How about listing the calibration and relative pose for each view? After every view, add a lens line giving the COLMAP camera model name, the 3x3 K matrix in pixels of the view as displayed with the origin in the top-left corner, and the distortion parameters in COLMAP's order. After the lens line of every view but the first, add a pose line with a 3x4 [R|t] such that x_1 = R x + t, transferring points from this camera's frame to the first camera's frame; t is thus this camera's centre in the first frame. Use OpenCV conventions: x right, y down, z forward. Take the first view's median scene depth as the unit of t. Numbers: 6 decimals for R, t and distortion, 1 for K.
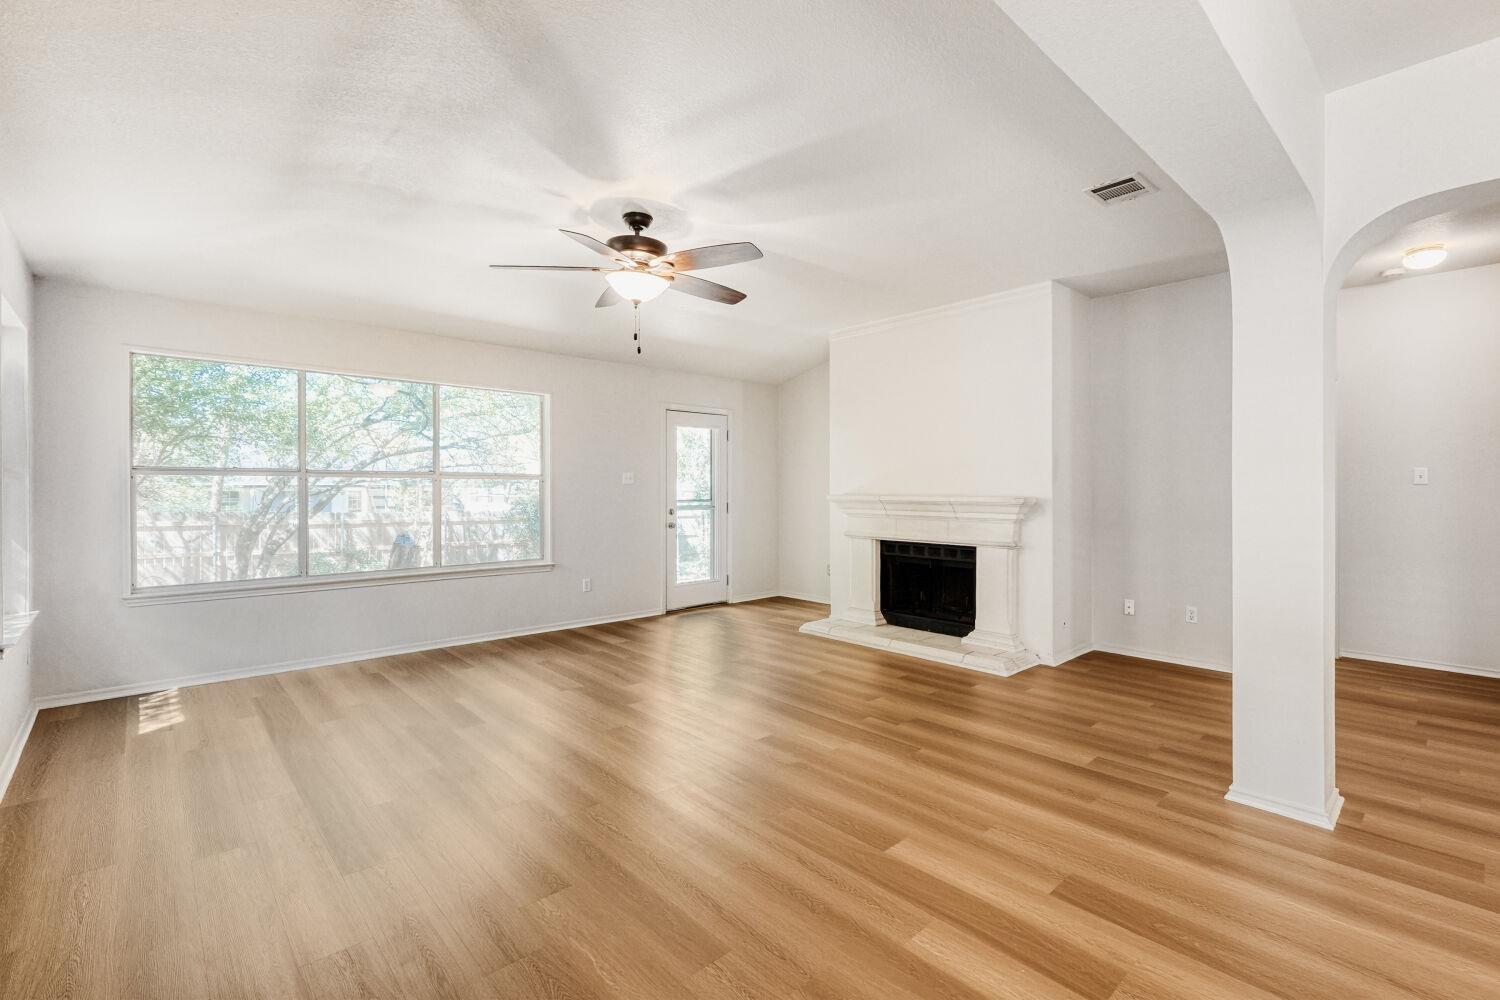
lens RADIAL K [[683.9, 0, 745.8], [0, 683.9, 492.0], [0, 0, 1]] dist [-0.000097, -0.000241]
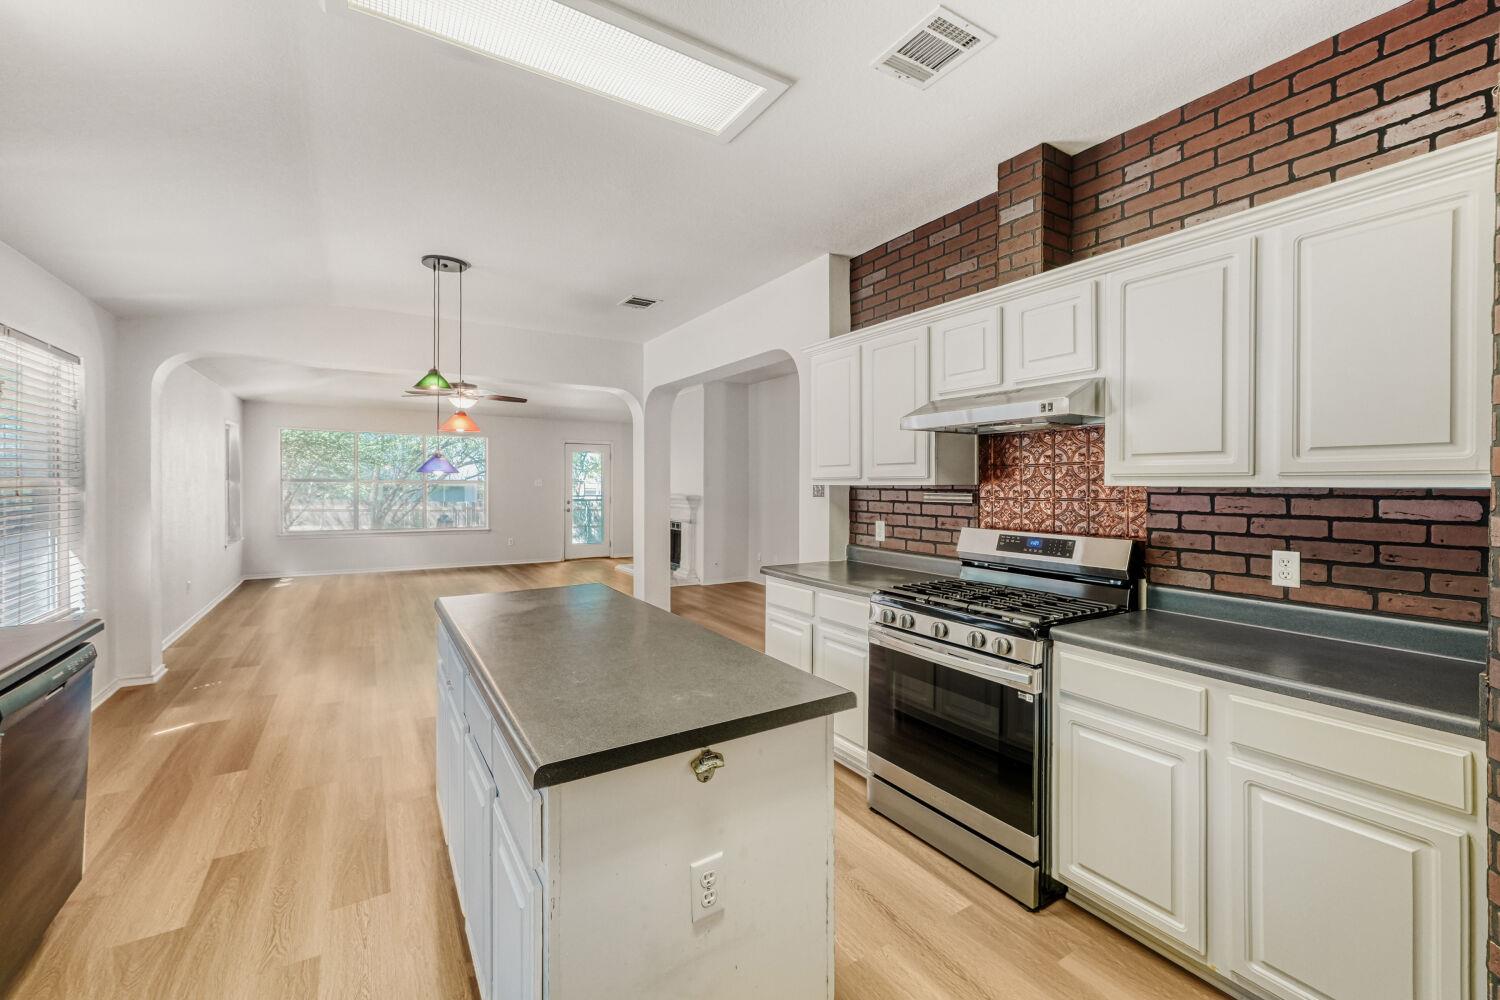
lens RADIAL K [[622.3, 0, 737.5], [0, 622.3, 481.5], [0, 0, 1]] dist [0.012169, 0.000602]
pose [[0.983019, 0.009882, -0.183235, 0.686680], [-0.012346, 0.999848, -0.012309, -0.011023], [0.183086, 0.014363, 0.982992, -0.543859]]
